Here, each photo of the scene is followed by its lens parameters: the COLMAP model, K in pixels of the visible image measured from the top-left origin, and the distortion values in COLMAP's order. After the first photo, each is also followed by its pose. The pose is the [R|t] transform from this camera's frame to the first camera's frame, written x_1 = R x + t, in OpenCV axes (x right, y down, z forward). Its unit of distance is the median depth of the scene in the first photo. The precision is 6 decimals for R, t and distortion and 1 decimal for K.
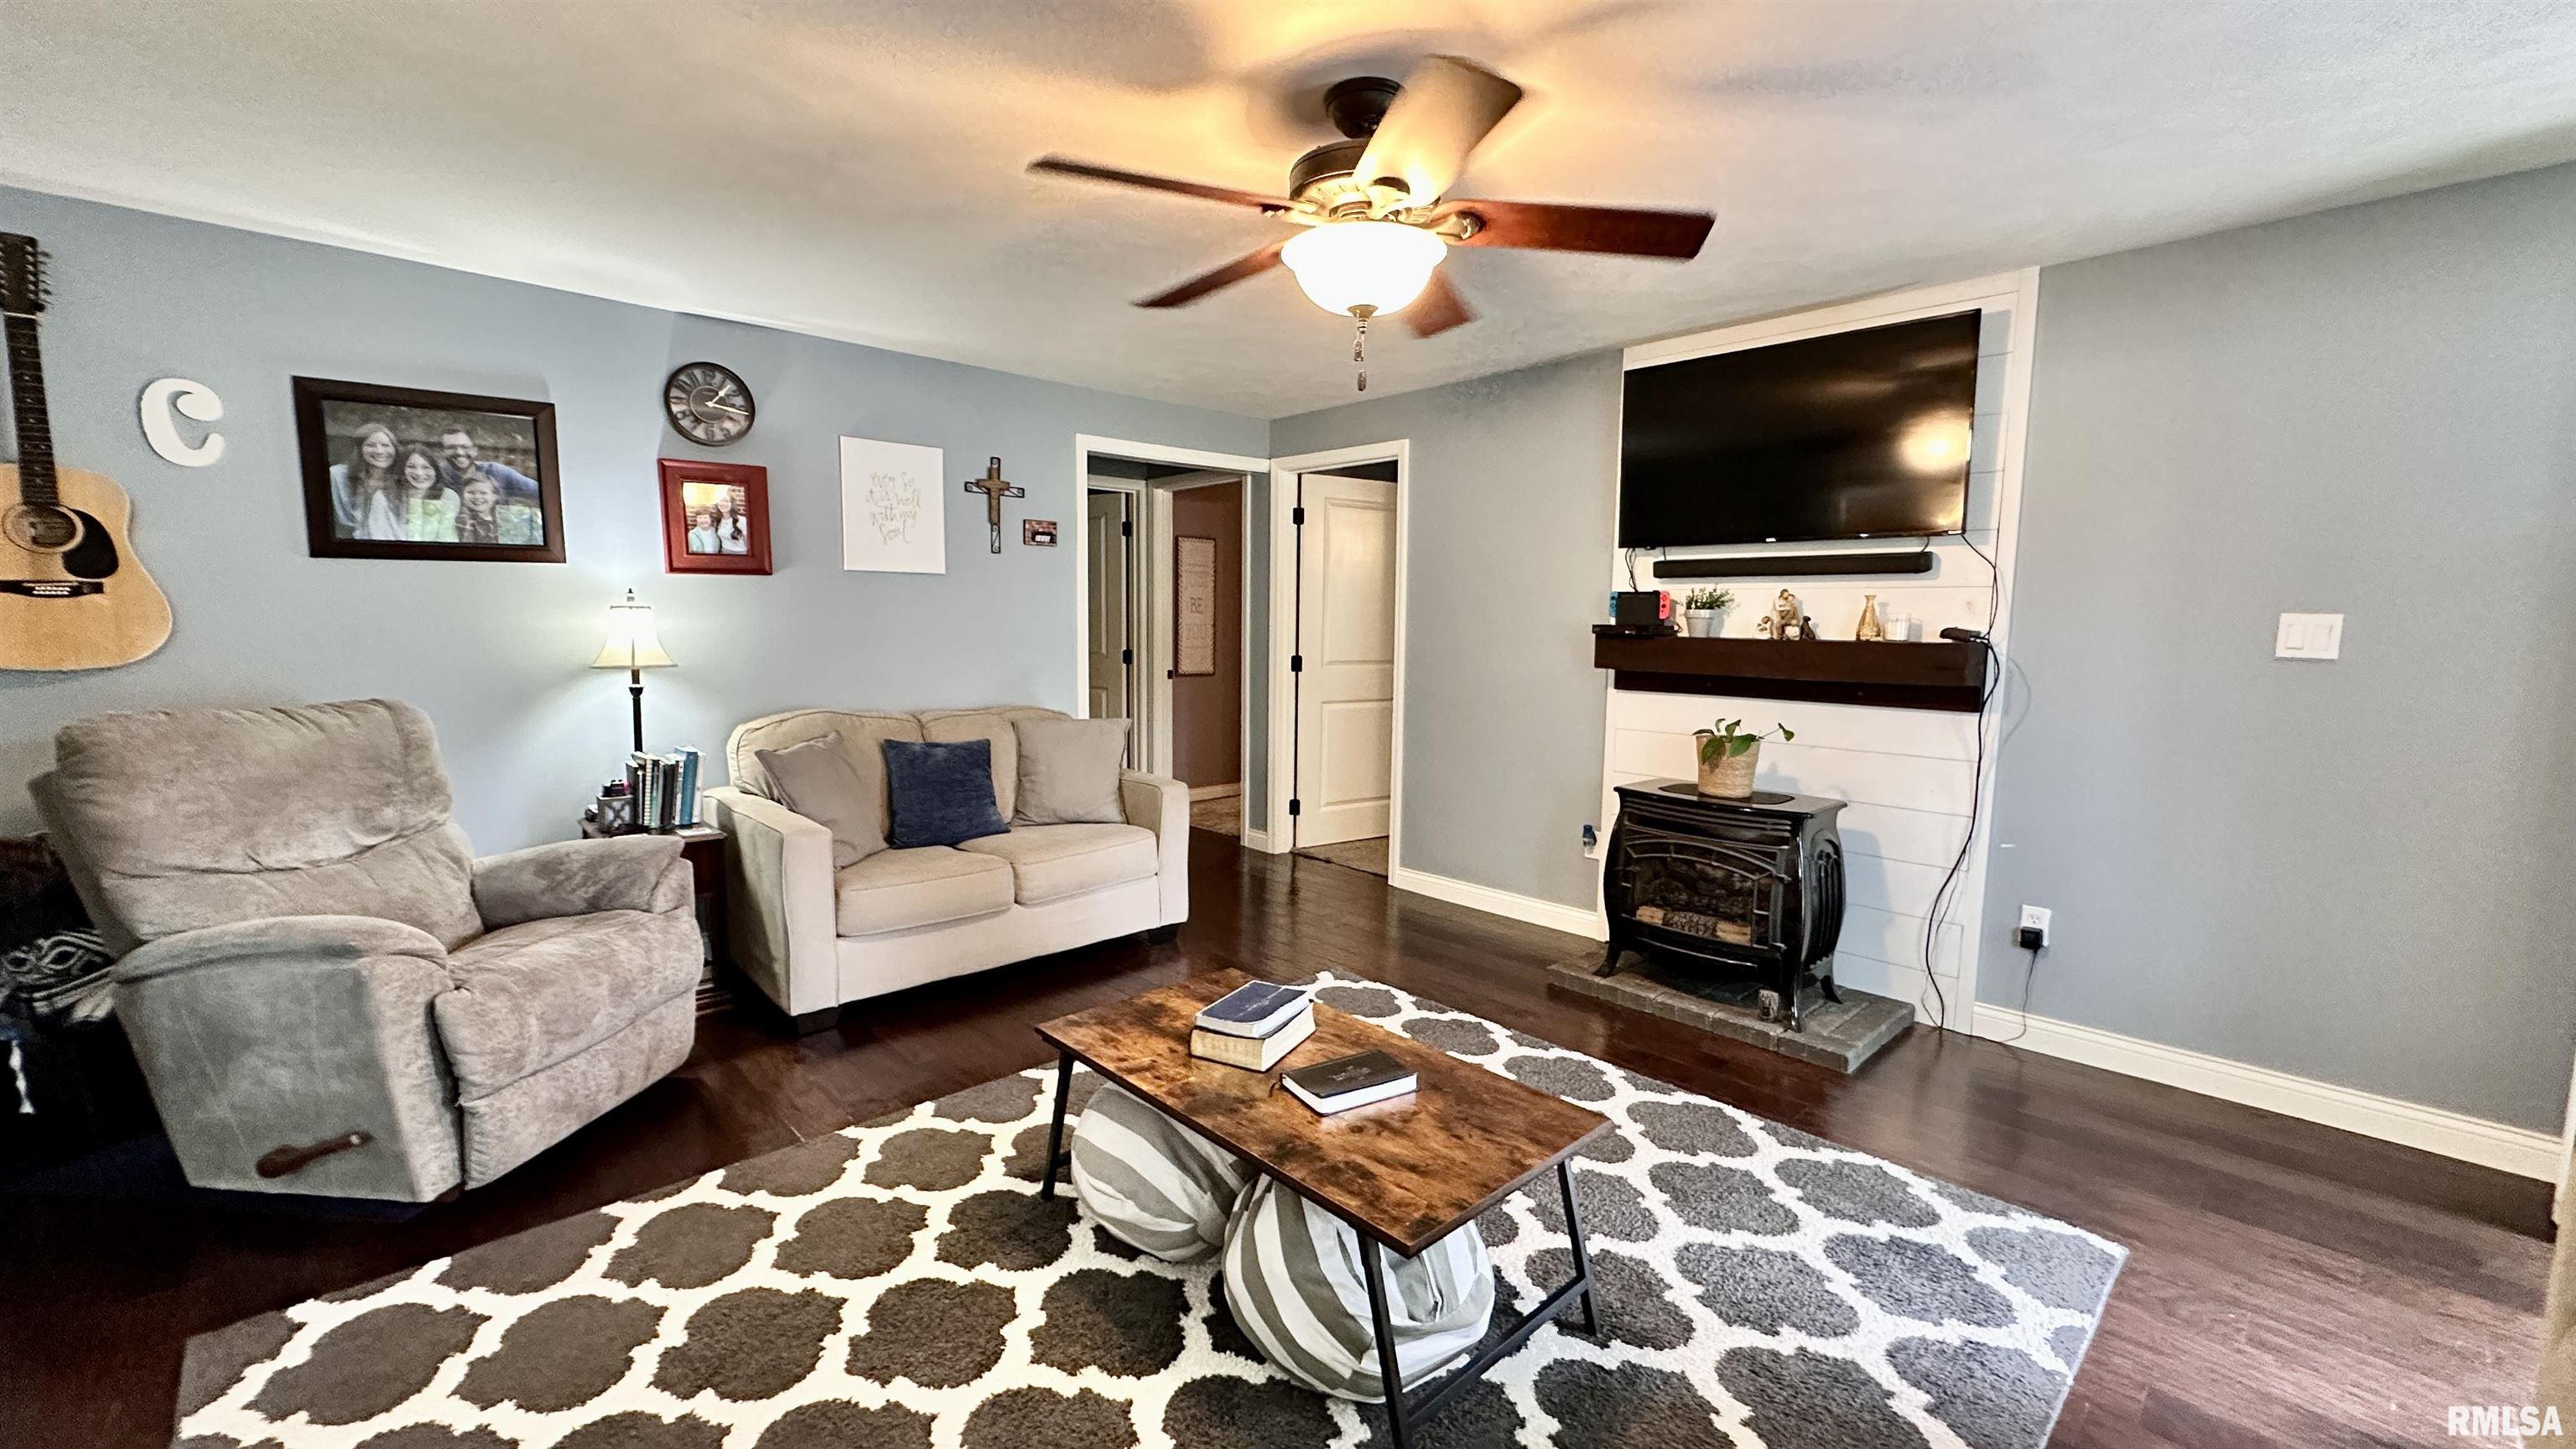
lens RADIAL K [[1028.4, 0, 1286.4], [0, 1028.4, 725.7], [0, 0, 1]] dist [-0.001179, 0.000785]
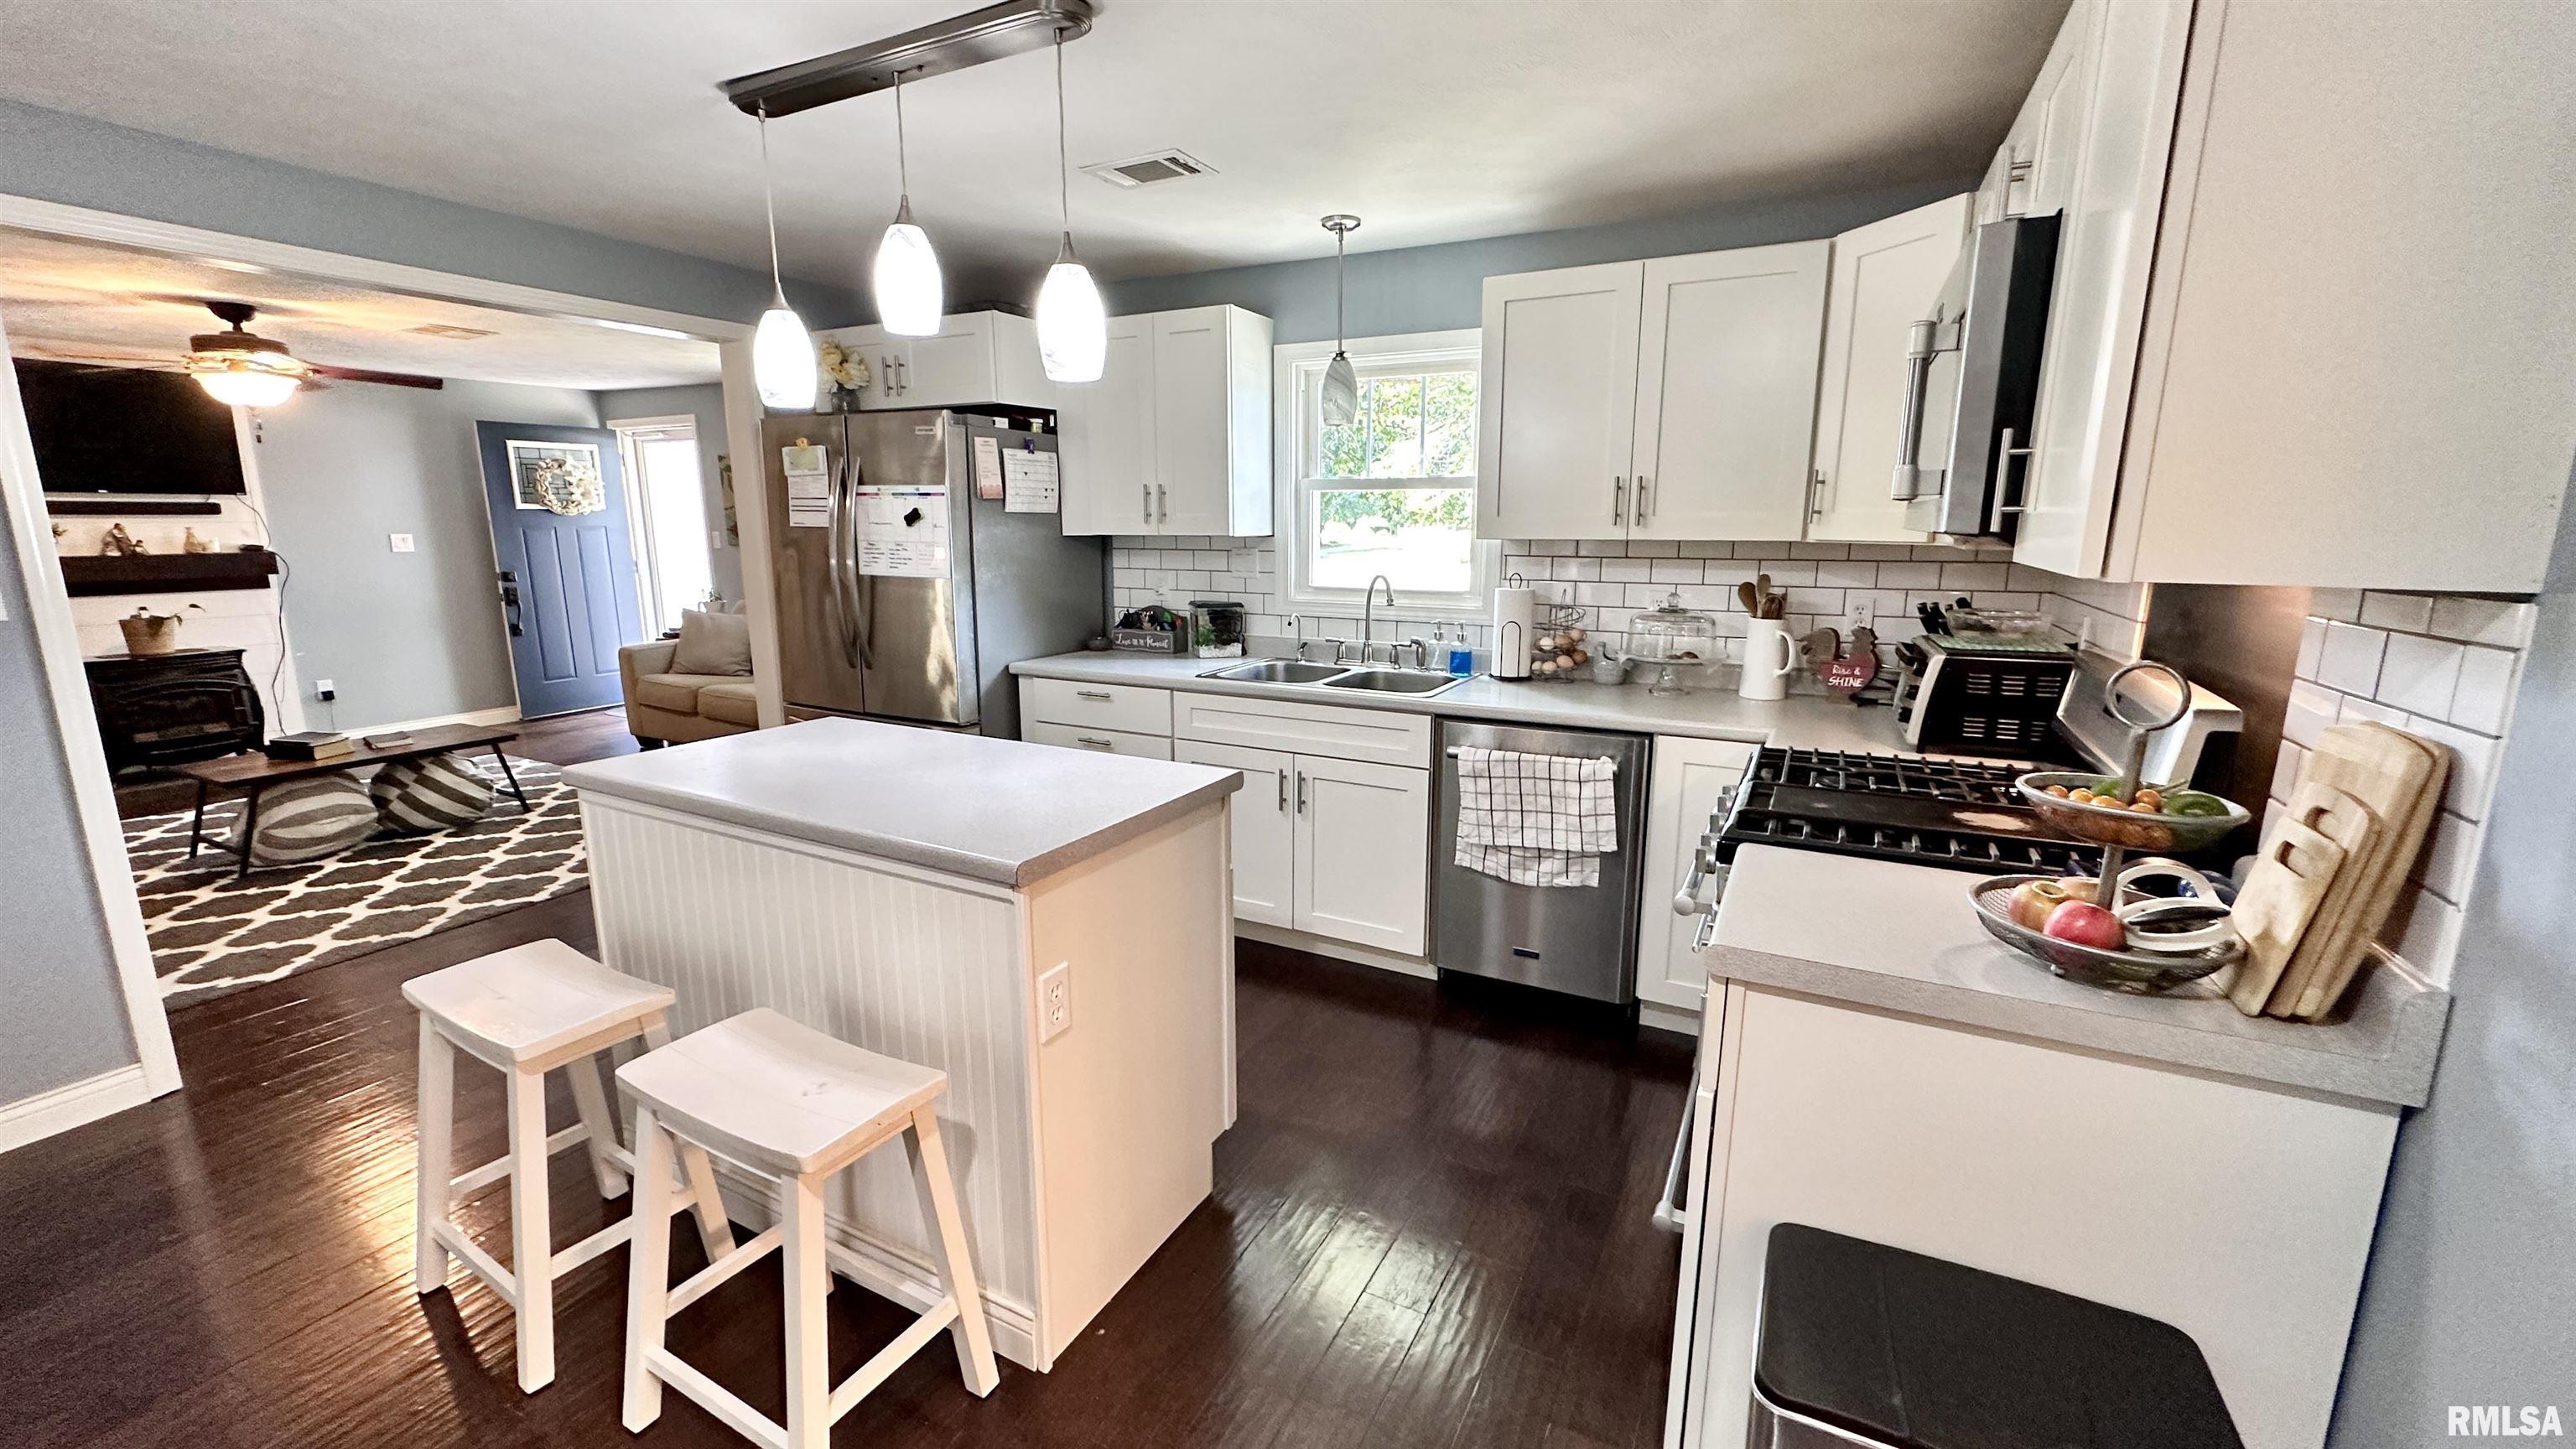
lens RADIAL K [[1028.4, 0, 1287.9], [0, 1028.4, 725.5], [0, 0, 1]] dist [-0.001179, 0.000785]
pose [[-0.332903, -0.196090, 0.922347, -1.736929], [0.101385, 0.965026, 0.241757, -0.034867], [-0.937495, 0.173994, -0.301379, -0.159938]]
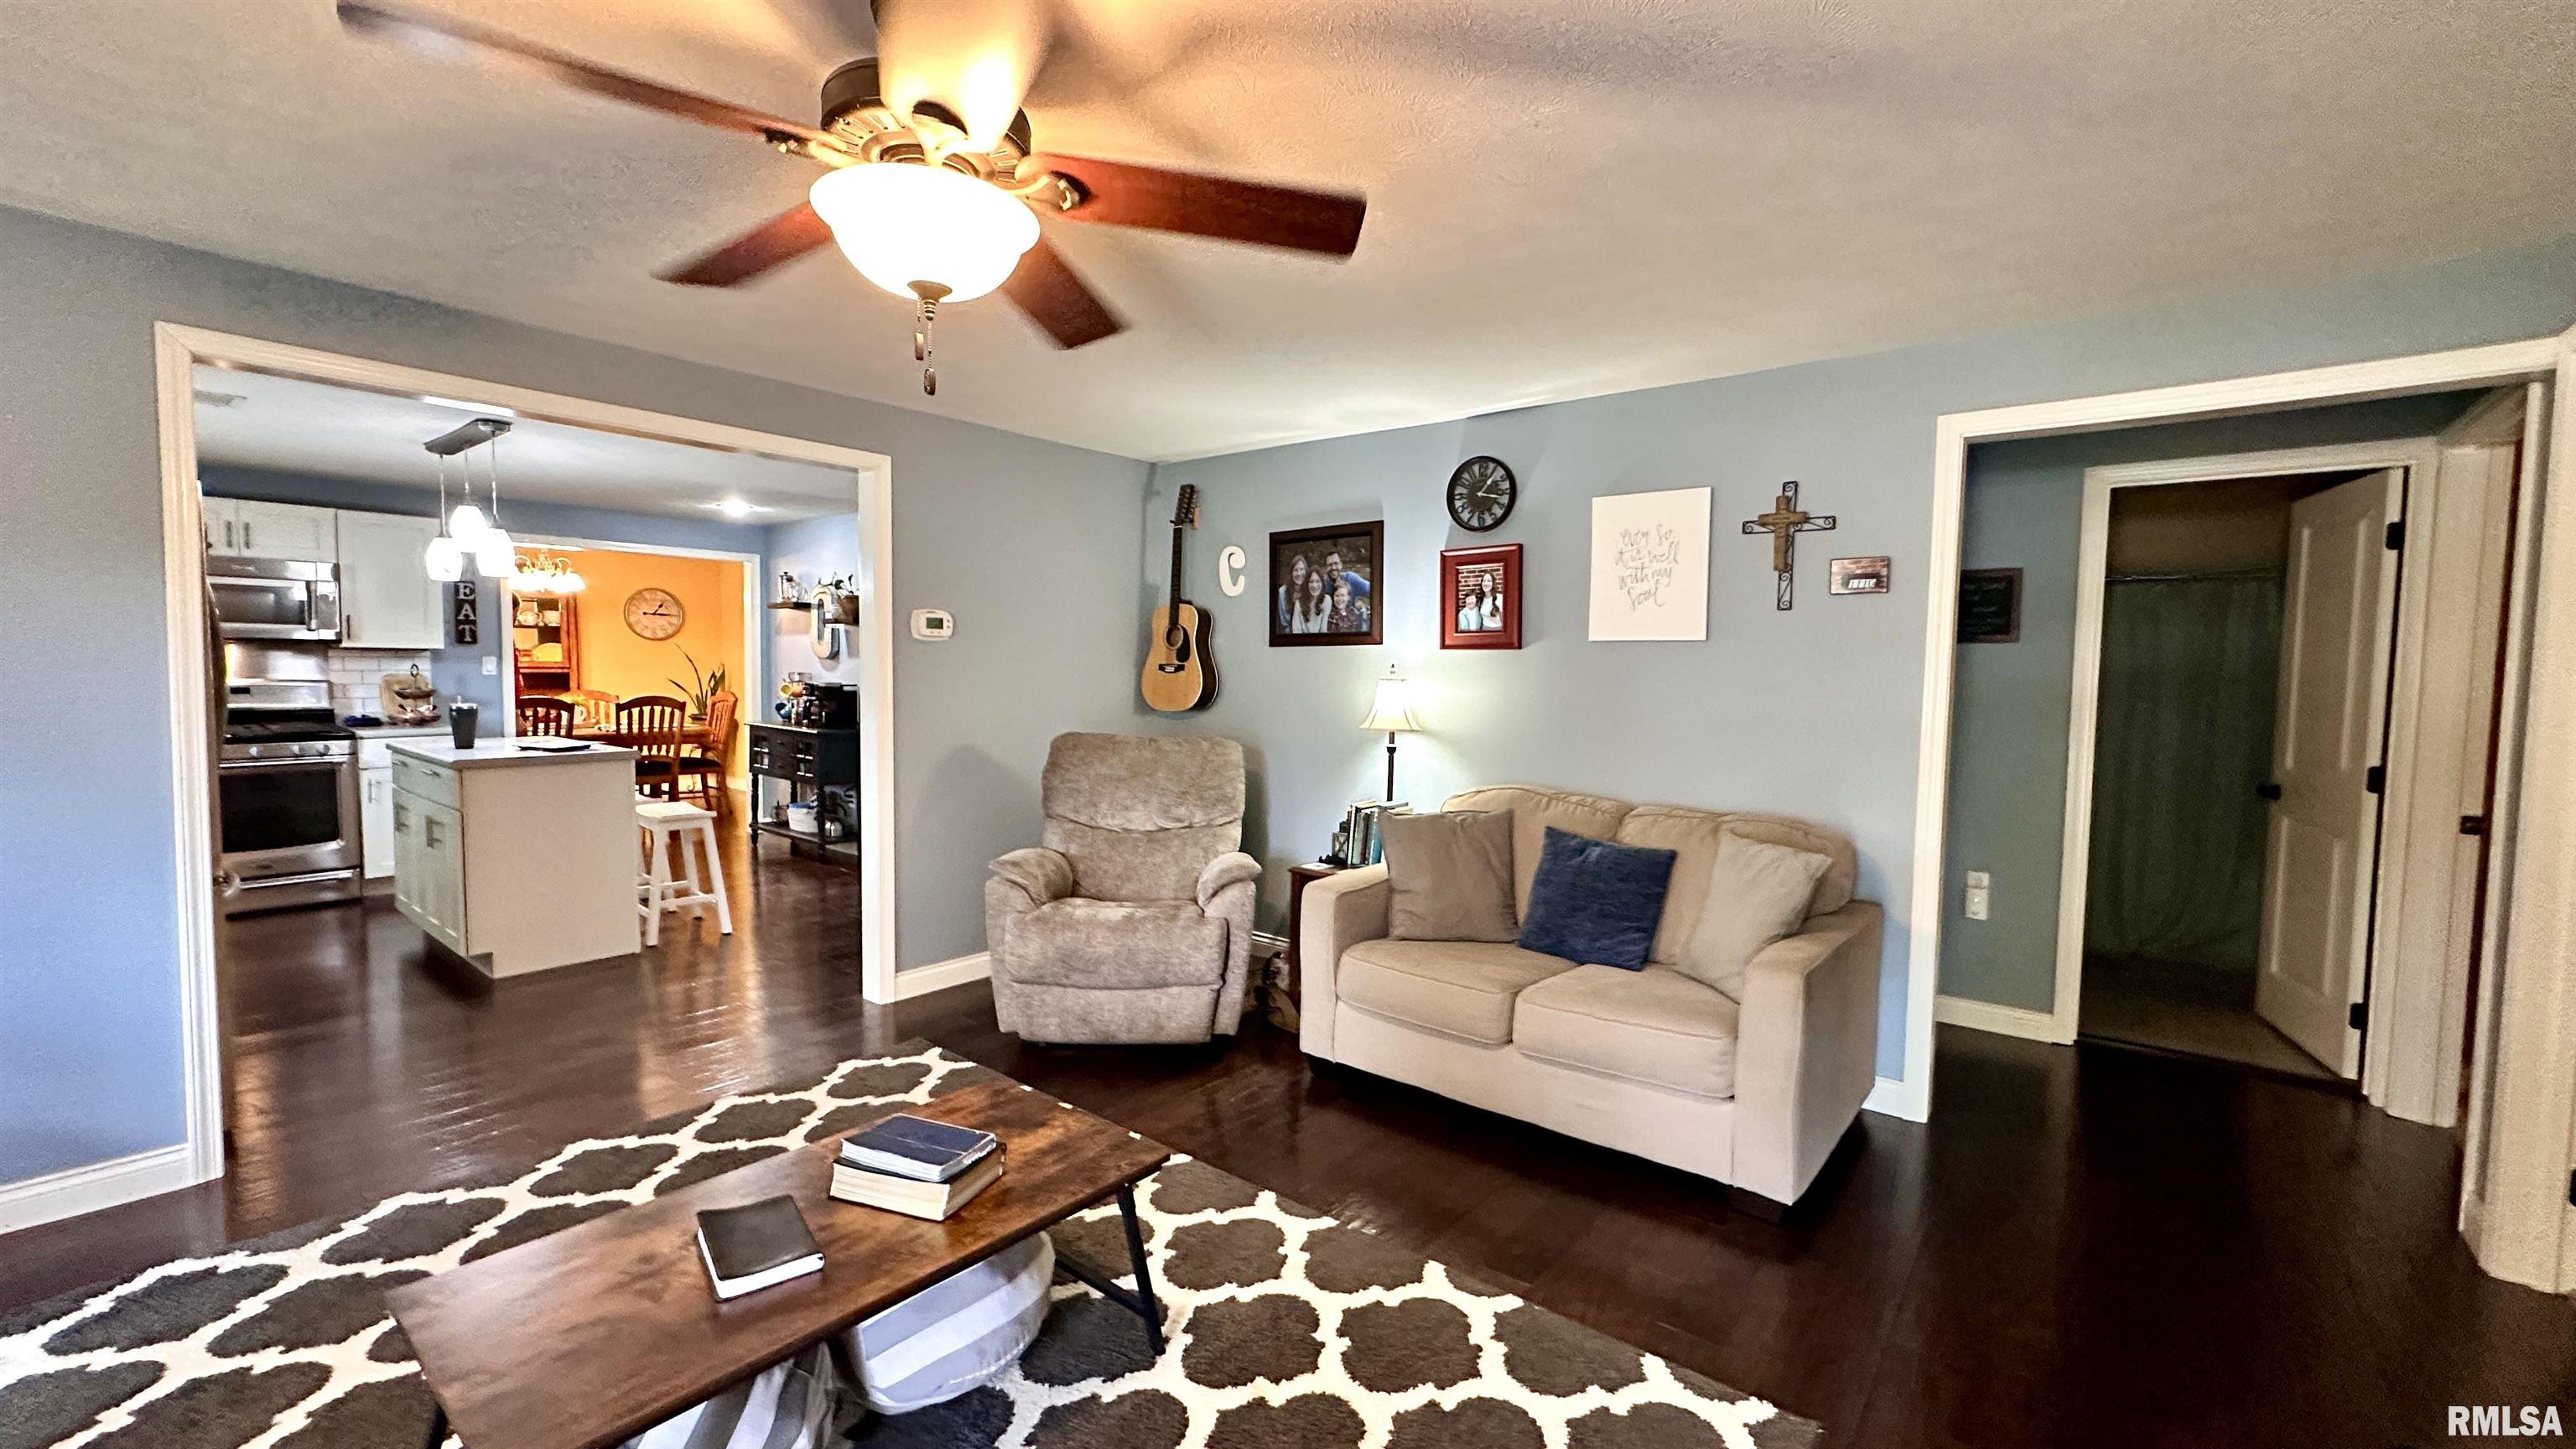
lens RADIAL K [[1028.4, 0, 1283.2], [0, 1028.4, 722.3], [0, 0, 1]] dist [-0.001179, 0.000785]
pose [[0.138142, 0.043574, -0.989453, 0.537643], [-0.118984, 0.992526, 0.027098, -0.084798], [0.983239, 0.113985, 0.142294, 0.723106]]
